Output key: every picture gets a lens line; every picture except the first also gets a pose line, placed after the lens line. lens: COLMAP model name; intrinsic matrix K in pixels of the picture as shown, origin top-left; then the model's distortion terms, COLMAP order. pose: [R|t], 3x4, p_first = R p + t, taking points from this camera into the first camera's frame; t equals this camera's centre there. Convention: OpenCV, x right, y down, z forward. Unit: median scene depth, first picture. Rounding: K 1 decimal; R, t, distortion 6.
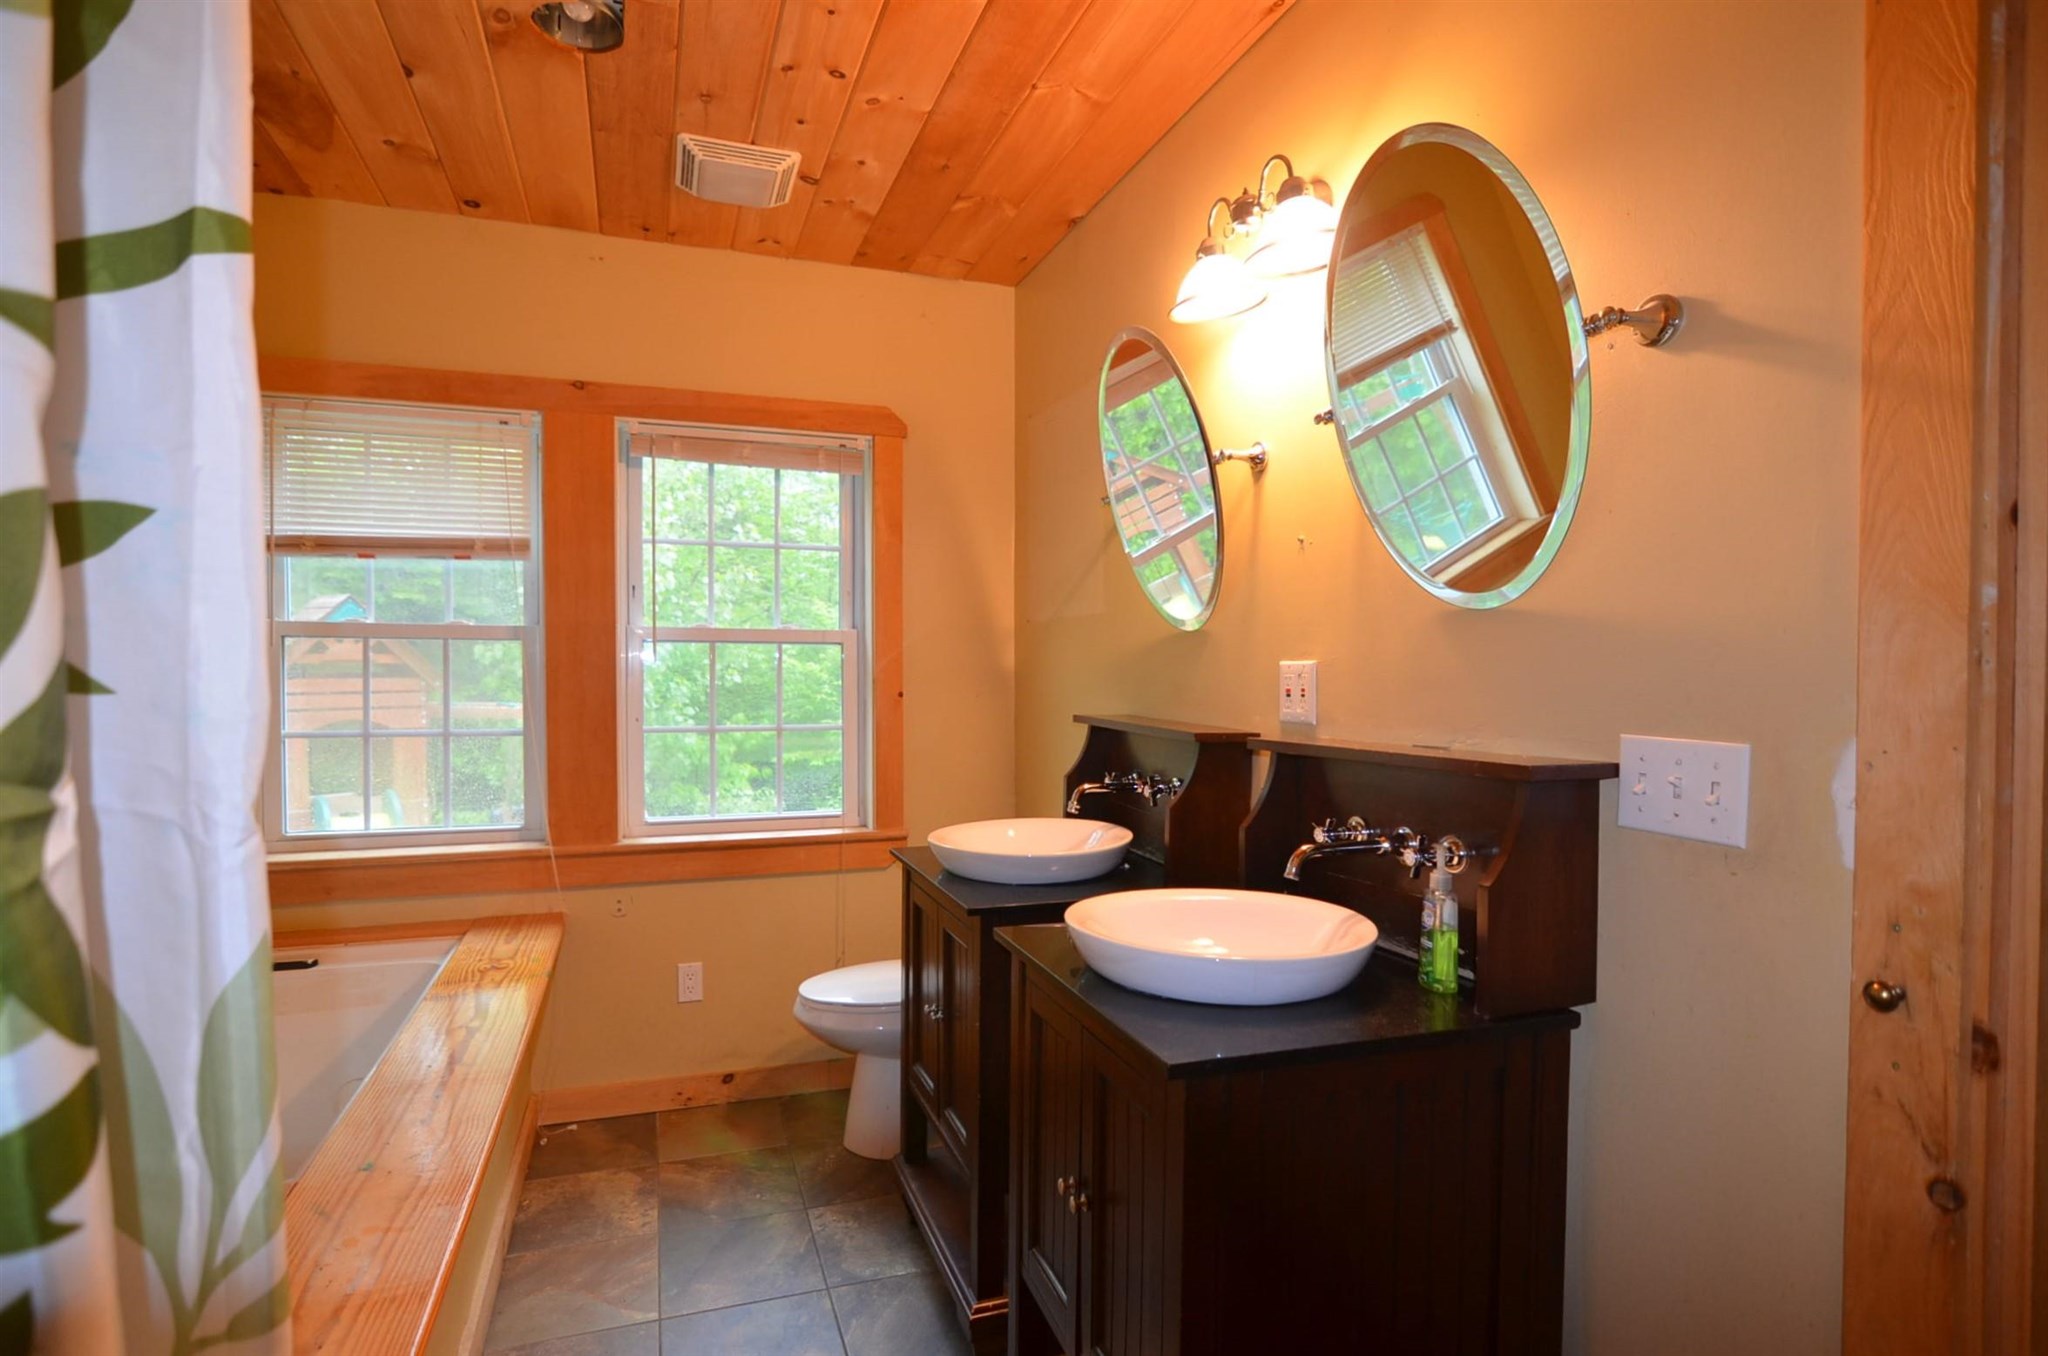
lens RADIAL K [[1057.5, 0, 1024.0], [0, 1057.5, 678.0], [0, 0, 1]] dist [0.001387, 0.001078]
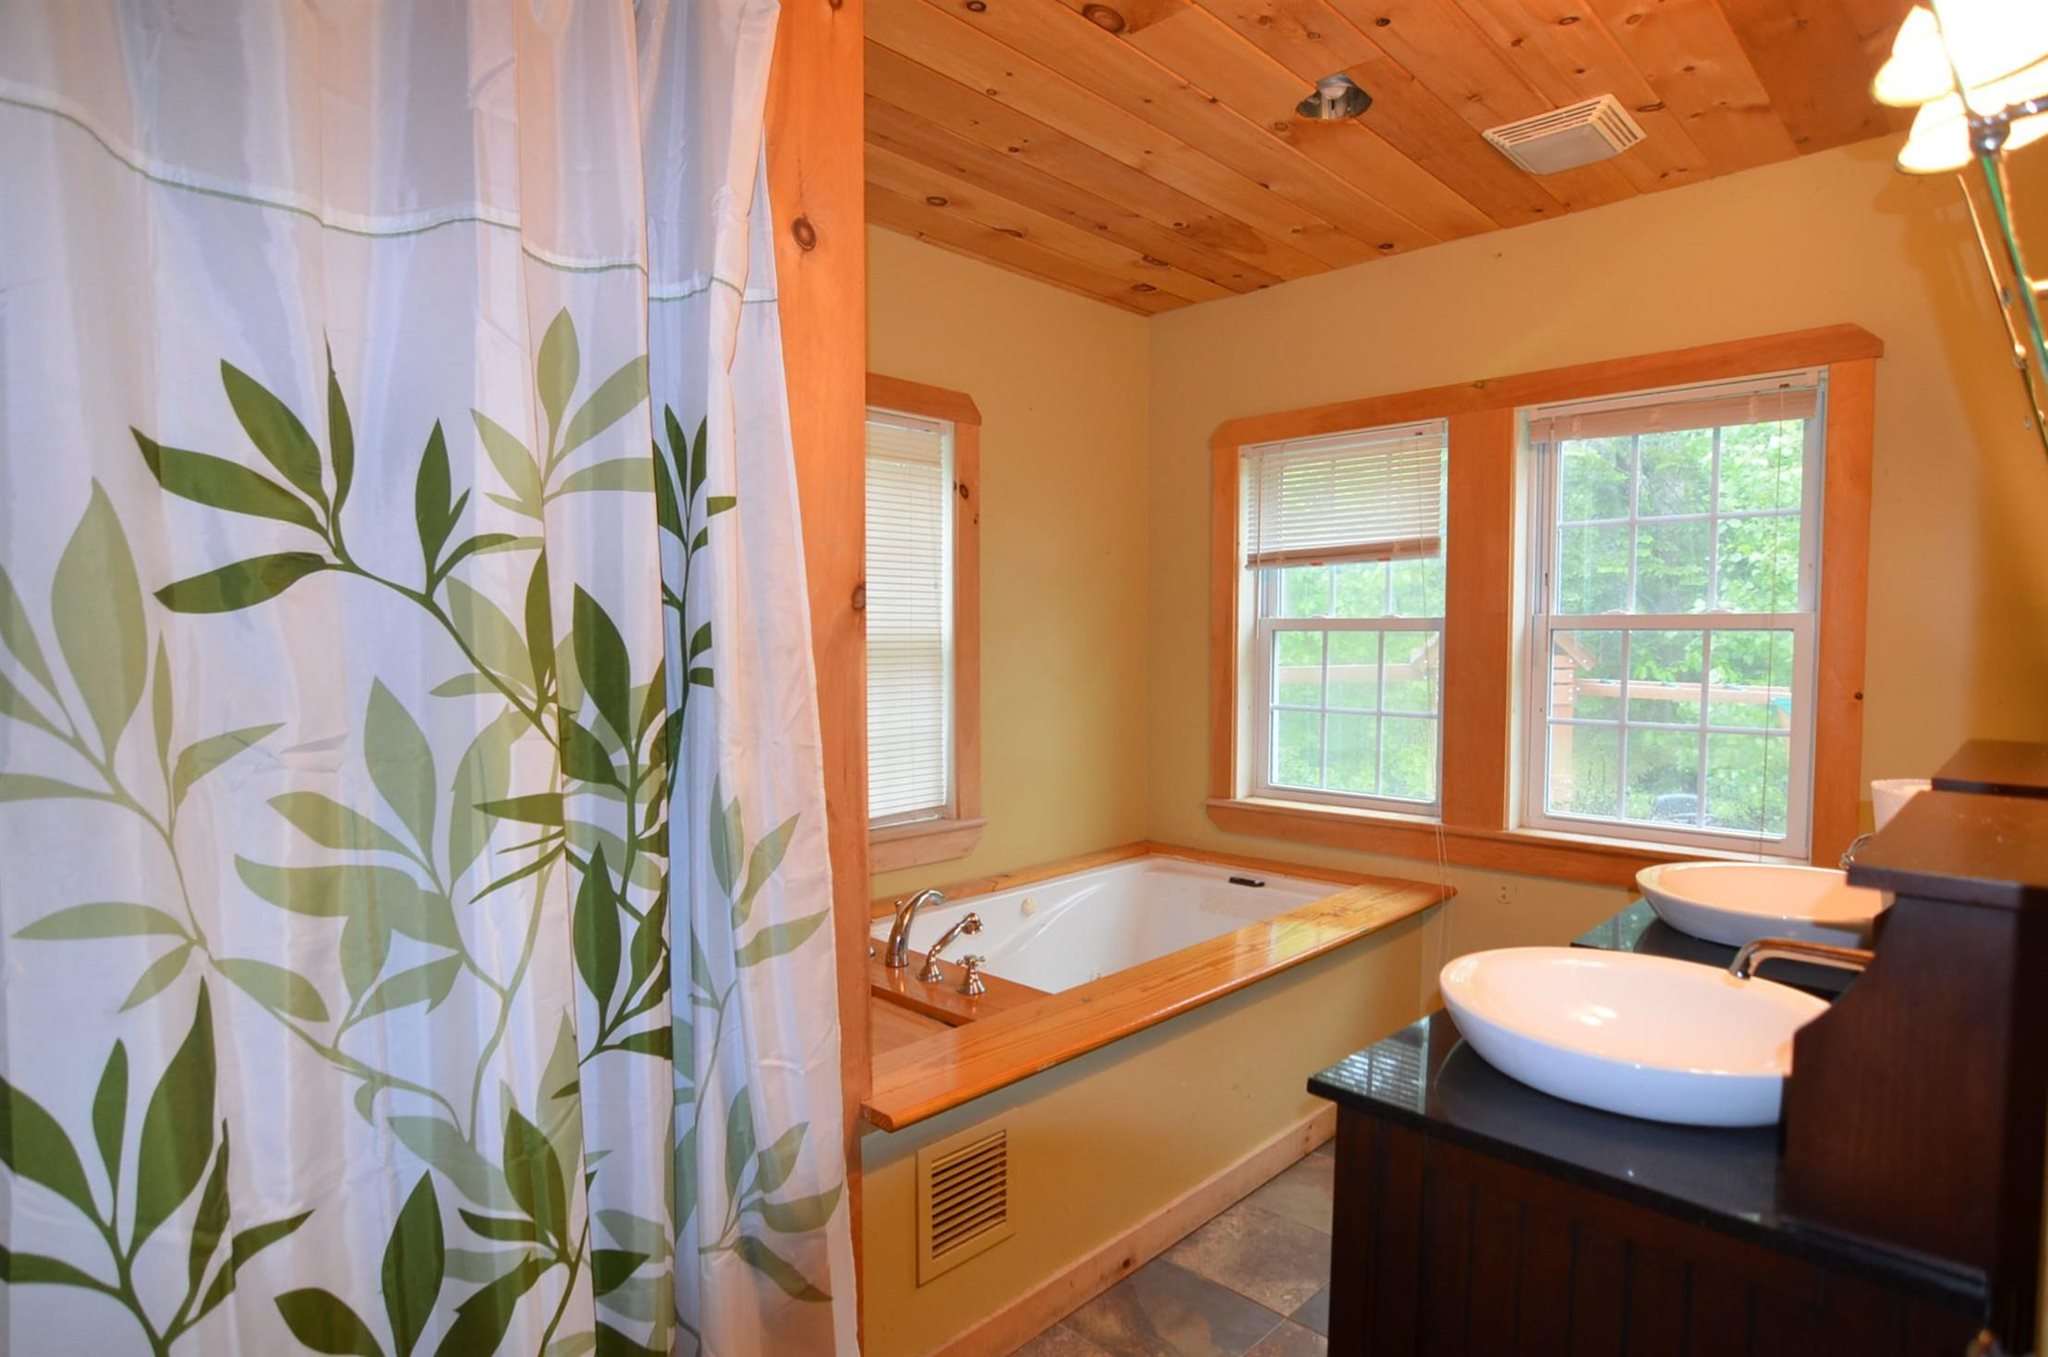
lens RADIAL K [[1126.2, 0, 1024.0], [0, 1126.2, 678.5], [0, 0, 1]] dist [-0.001347, 0.000614]
pose [[0.459986, 0.030383, -0.887406, 0.364721], [-0.004655, 0.999483, 0.031807, -0.022615], [0.887914, -0.010500, 0.459890, 0.095114]]
